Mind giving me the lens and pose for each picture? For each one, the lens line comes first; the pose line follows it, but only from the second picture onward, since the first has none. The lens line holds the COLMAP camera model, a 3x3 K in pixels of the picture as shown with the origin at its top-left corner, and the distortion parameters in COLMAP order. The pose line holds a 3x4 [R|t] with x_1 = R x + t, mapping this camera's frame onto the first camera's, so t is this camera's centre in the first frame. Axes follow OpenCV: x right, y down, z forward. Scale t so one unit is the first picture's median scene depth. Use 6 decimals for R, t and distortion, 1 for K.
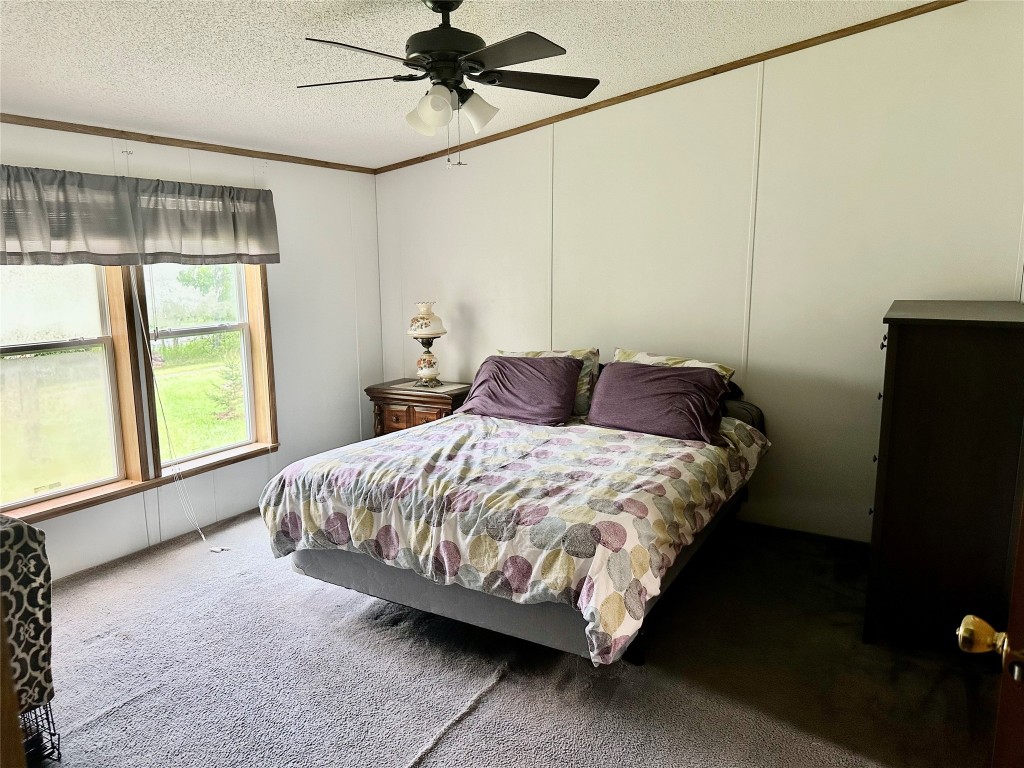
lens RADIAL K [[715.8, 0, 507.2], [0, 715.8, 386.0], [0, 0, 1]] dist [0.109181, -0.131630]
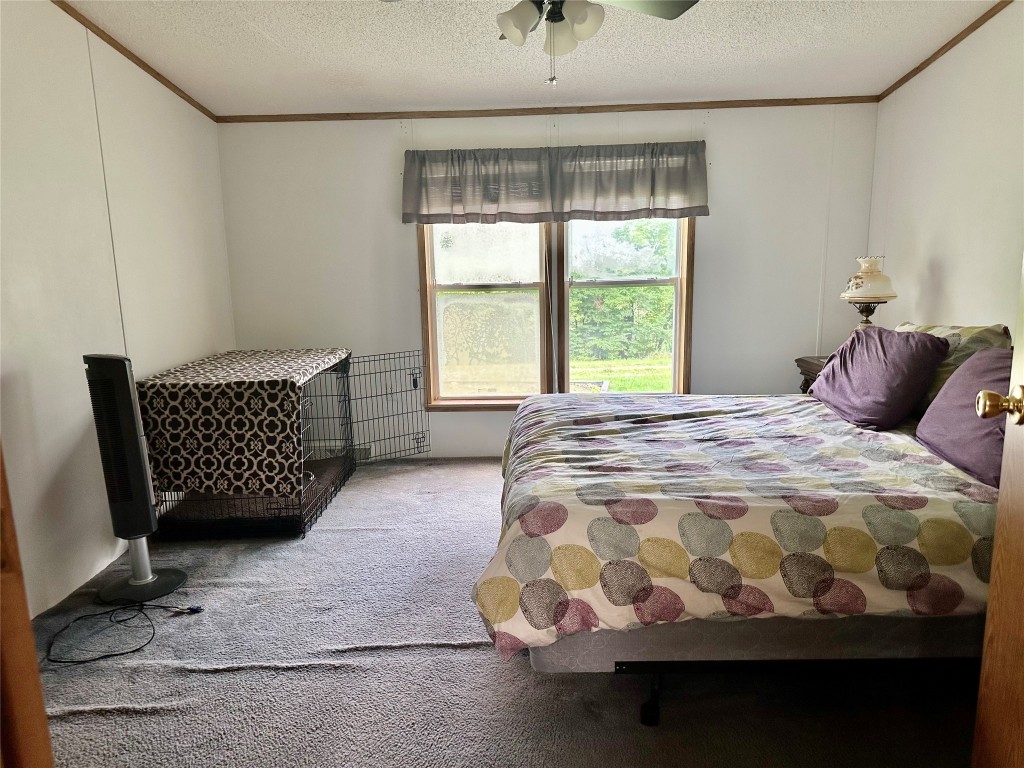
lens RADIAL K [[715.8, 0, 507.2], [0, 715.8, 386.0], [0, 0, 1]] dist [0.109181, -0.131630]
pose [[0.481233, 0.154918, -0.862795, 0.560522], [-0.131275, 0.985897, 0.103801, -0.013019], [0.866707, 0.063311, 0.494783, 0.389050]]
